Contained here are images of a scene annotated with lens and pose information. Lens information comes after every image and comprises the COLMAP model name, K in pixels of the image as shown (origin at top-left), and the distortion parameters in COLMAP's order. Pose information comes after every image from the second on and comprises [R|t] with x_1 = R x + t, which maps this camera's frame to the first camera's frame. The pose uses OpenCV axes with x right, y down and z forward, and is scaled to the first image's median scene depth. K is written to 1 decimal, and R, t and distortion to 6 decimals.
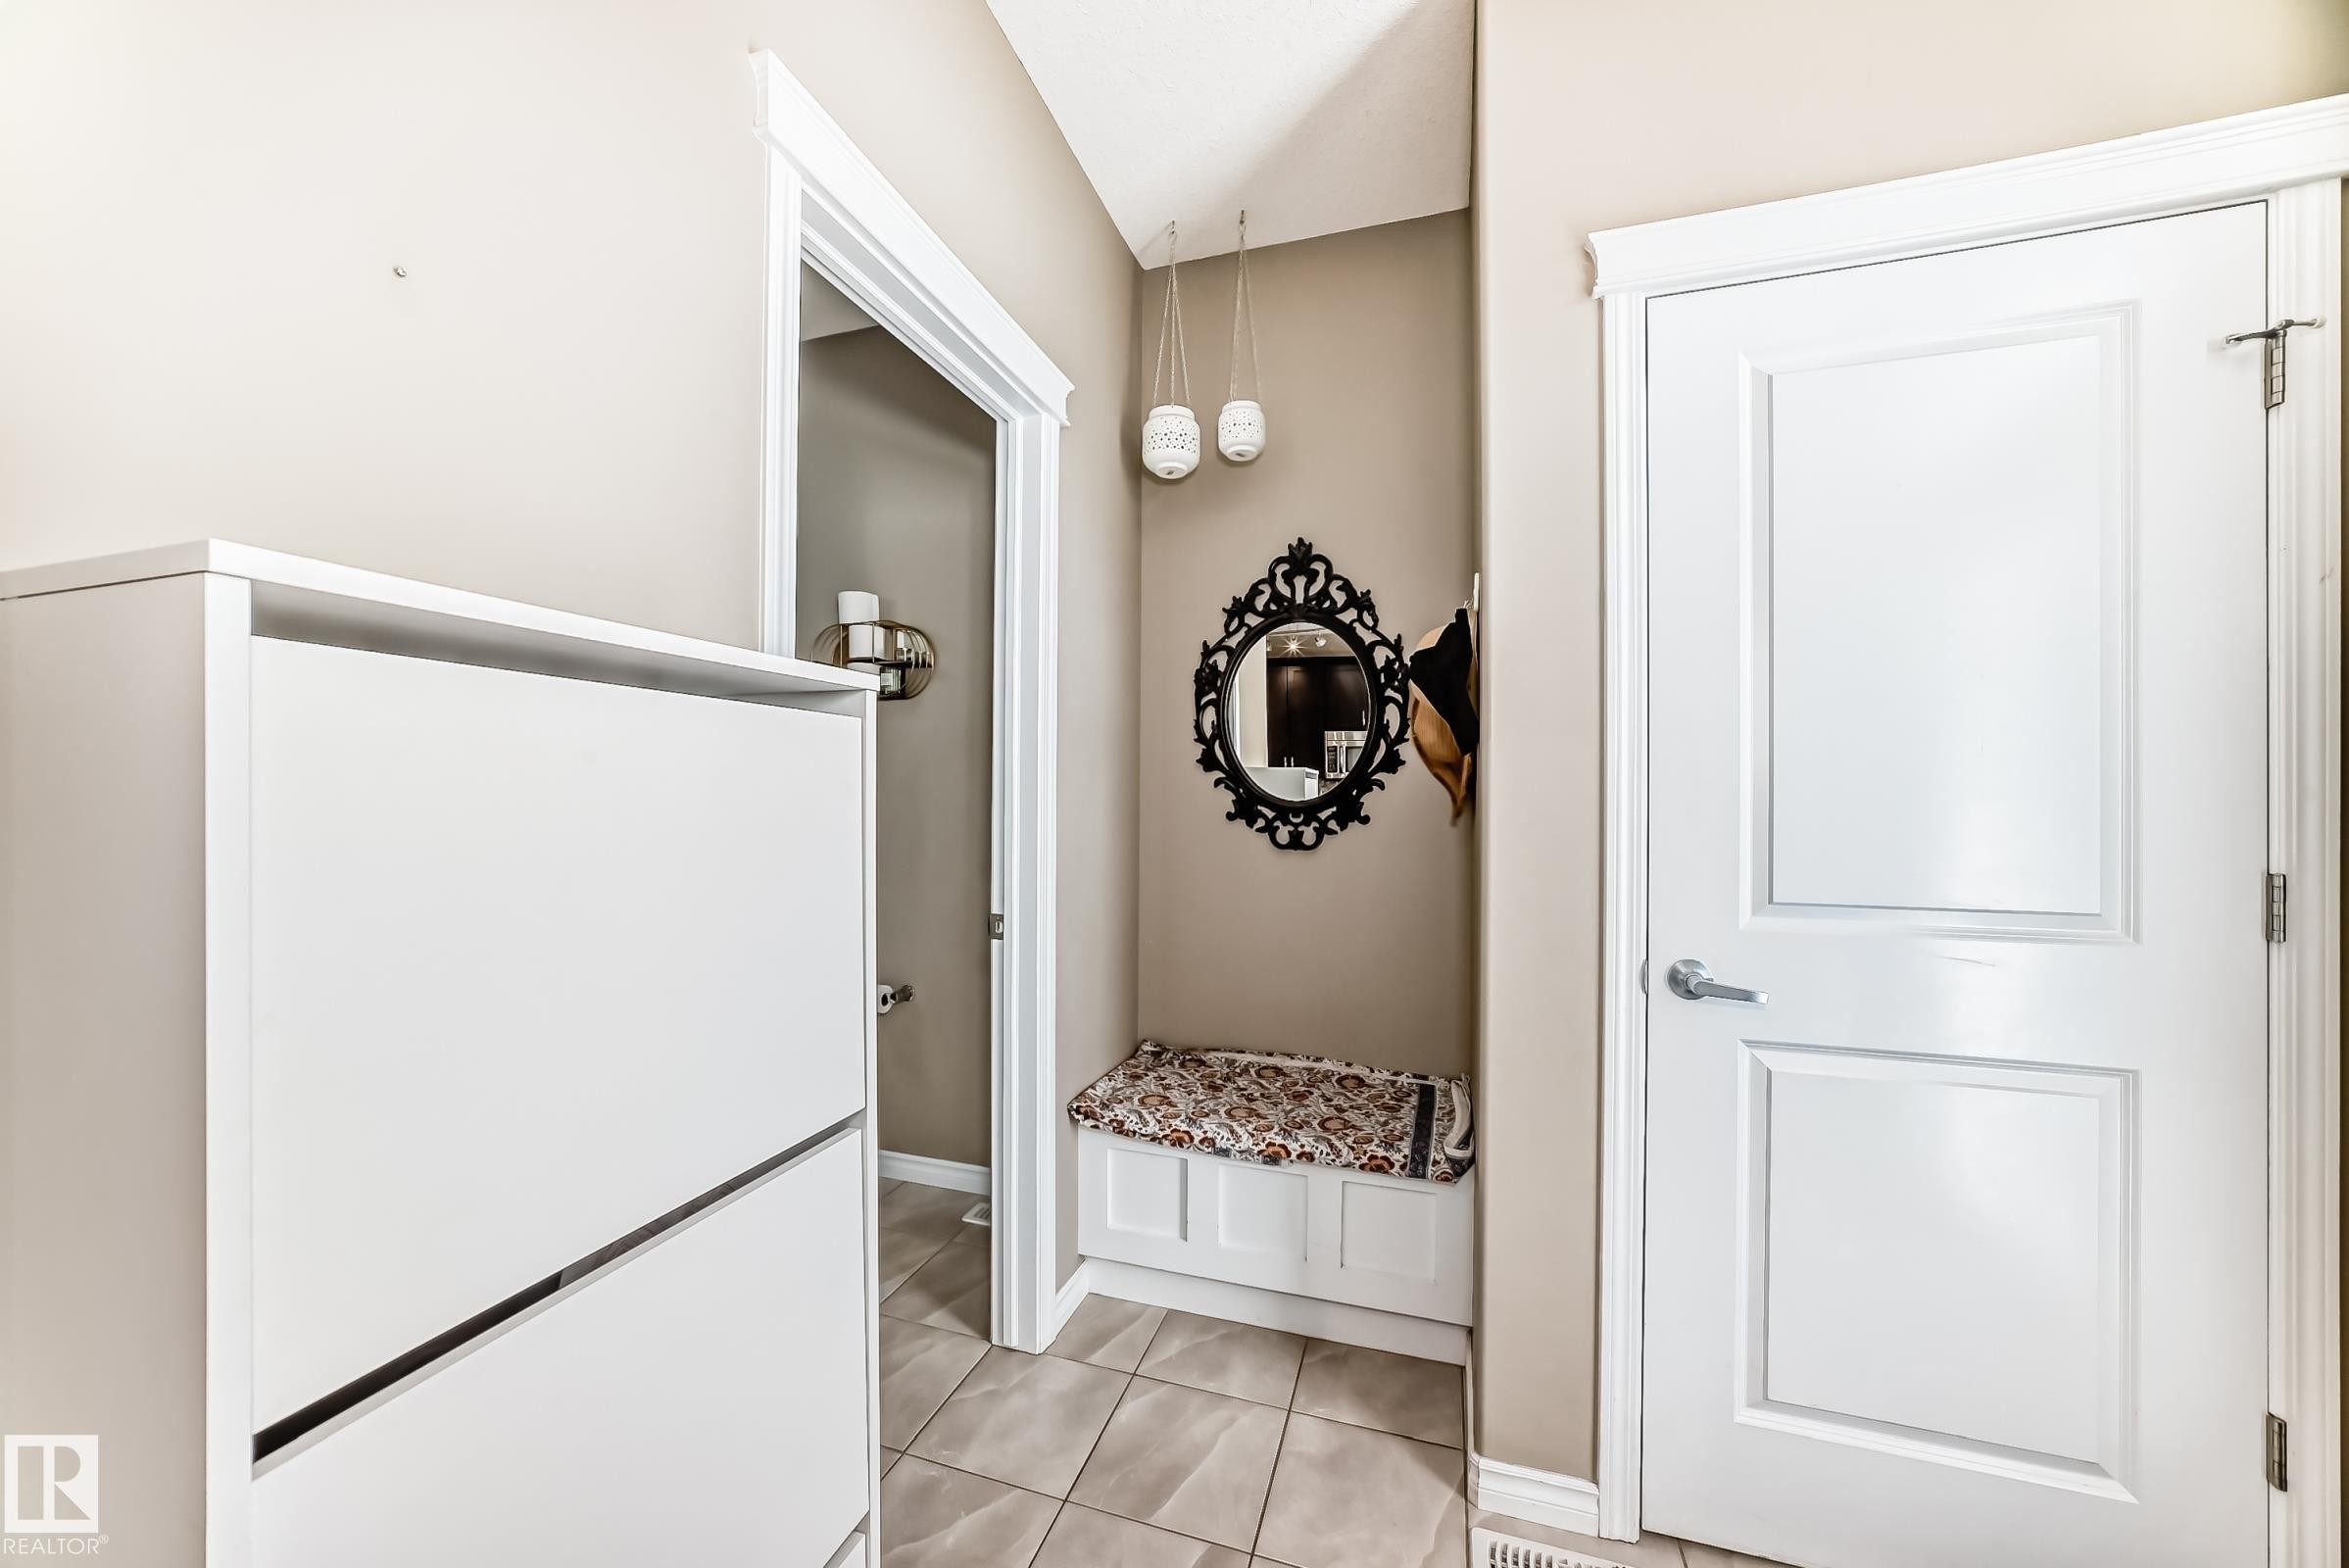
lens RADIAL K [[872.6, 0, 1174.5], [0, 872.6, 784.0], [0, 0, 1]] dist [-0.001567, -0.000160]
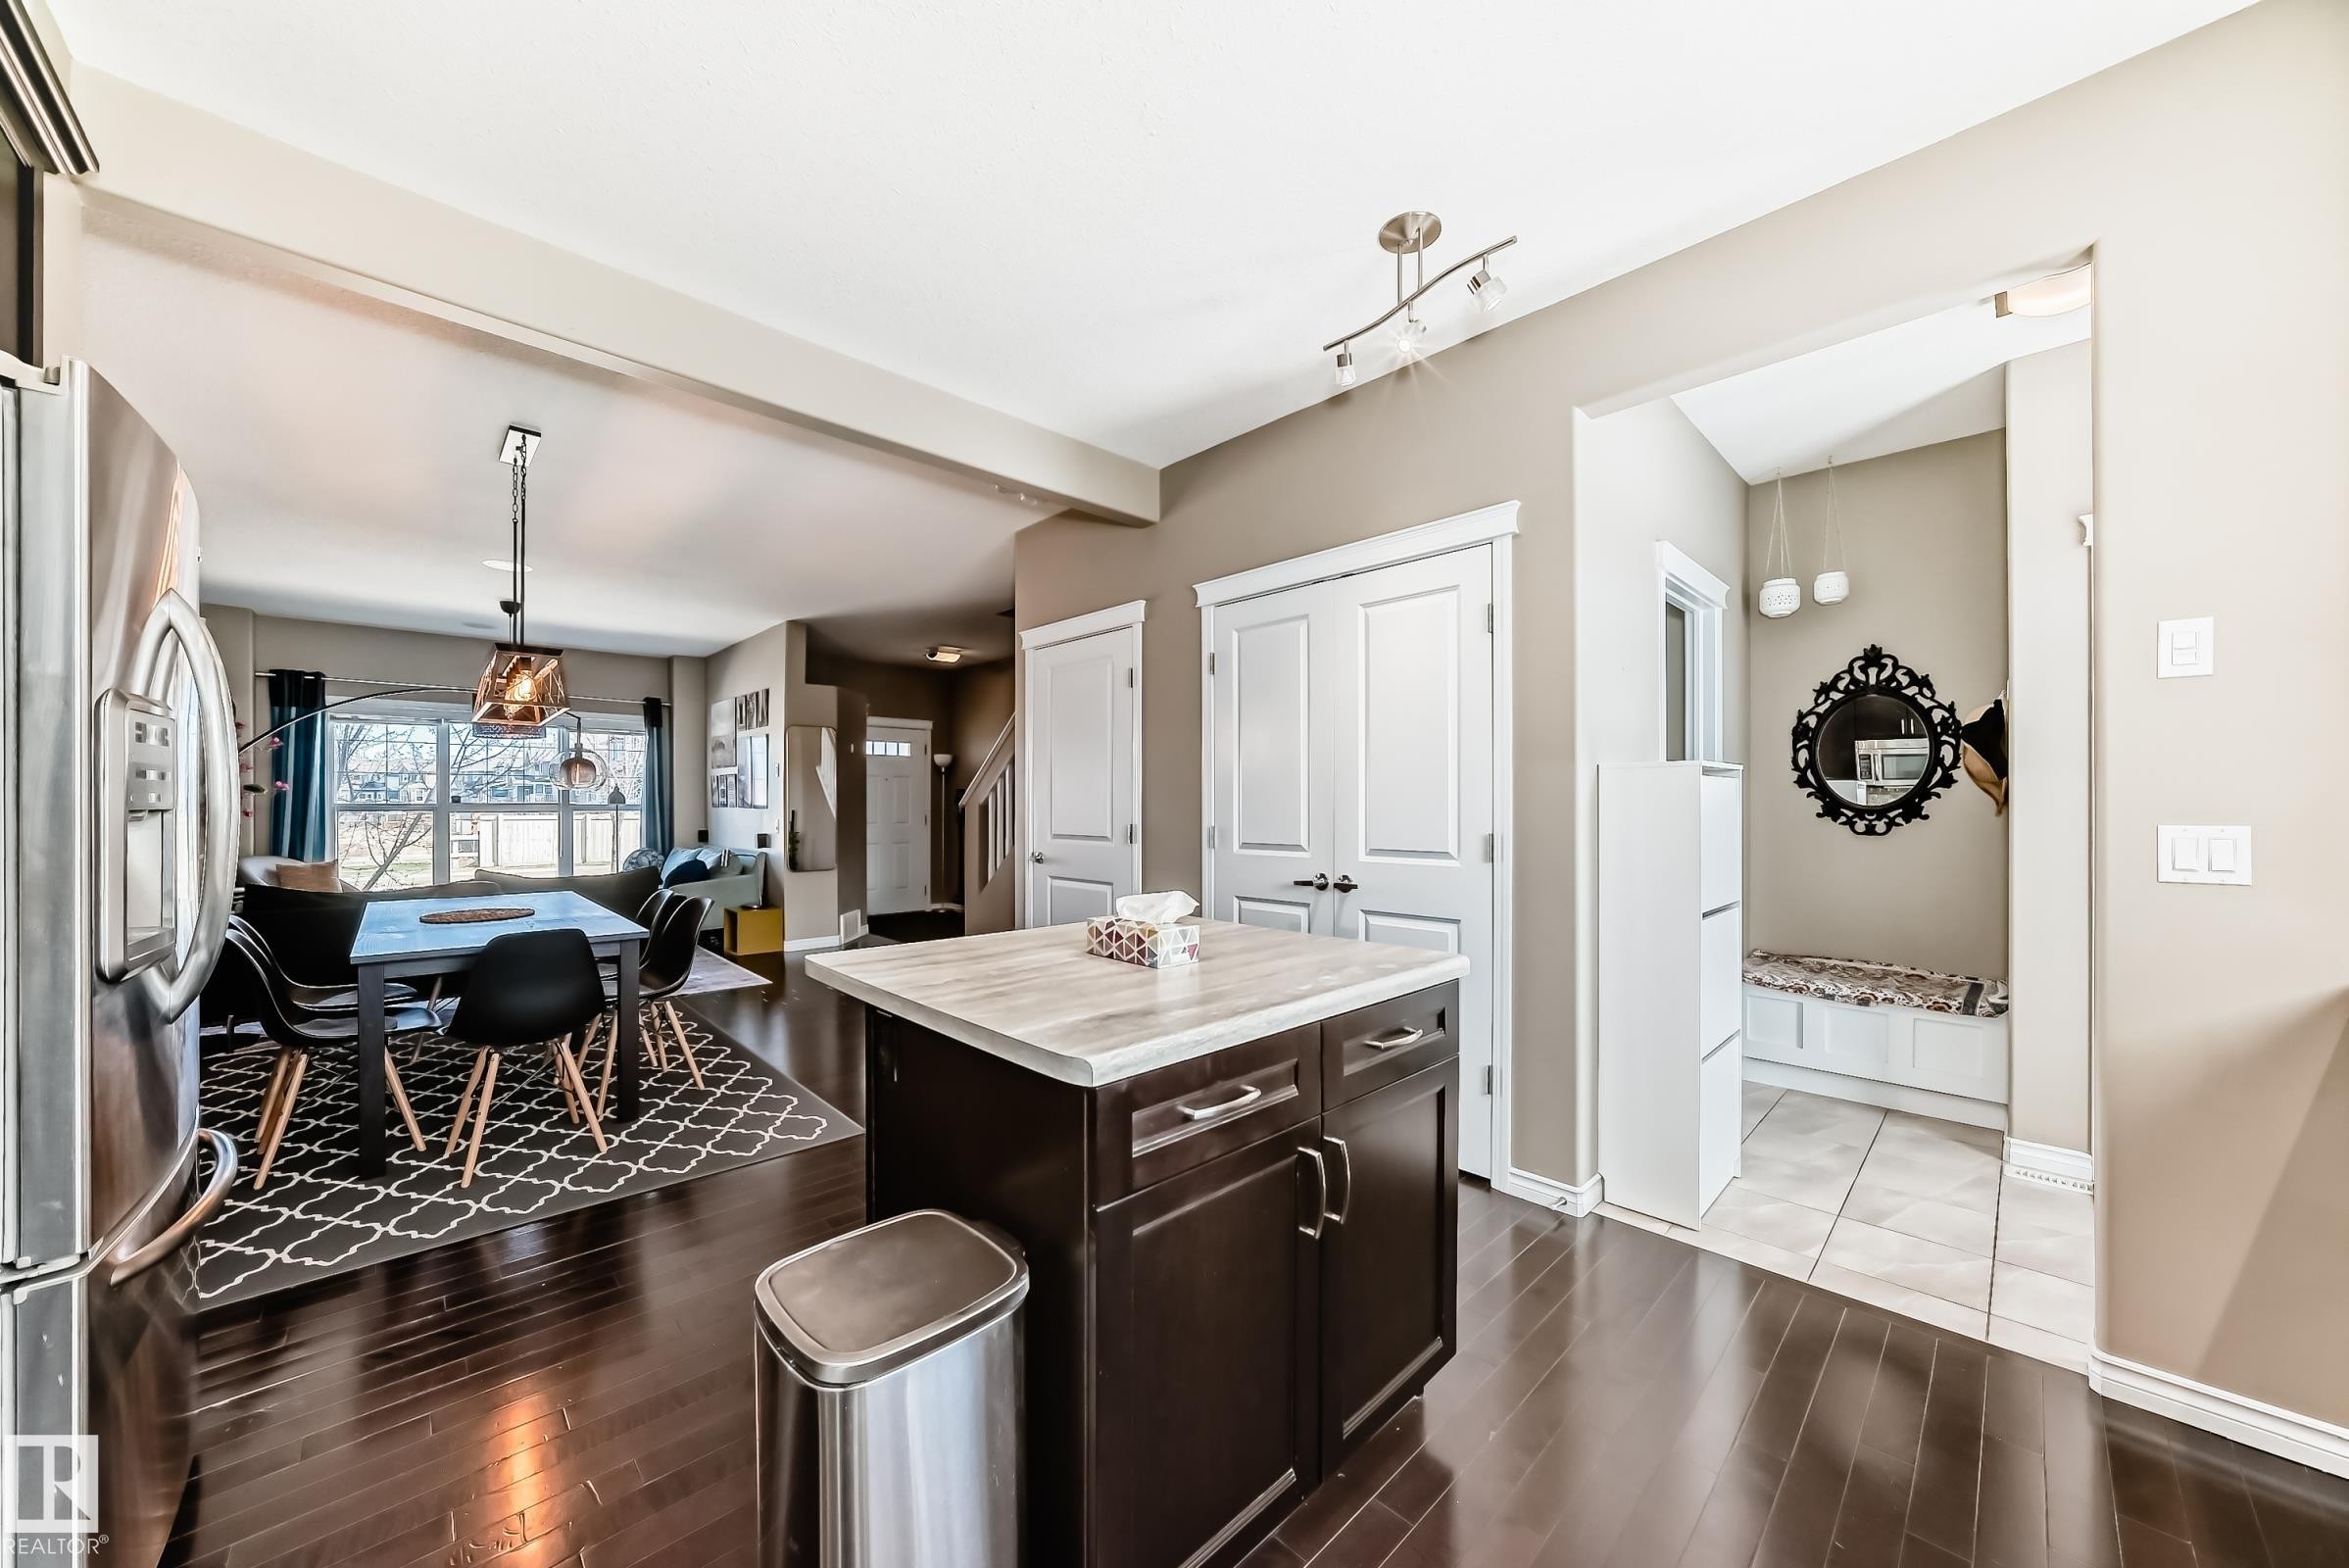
lens RADIAL K [[824.5, 0, 1207.4], [0, 824.5, 800.6], [0, 0, 1]] dist [-0.000502, 0.000000]
pose [[0.888705, -0.007228, -0.458422, -0.259846], [0.010729, 0.999930, 0.005033, -0.011094], [0.458353, -0.009391, 0.888720, -0.952133]]
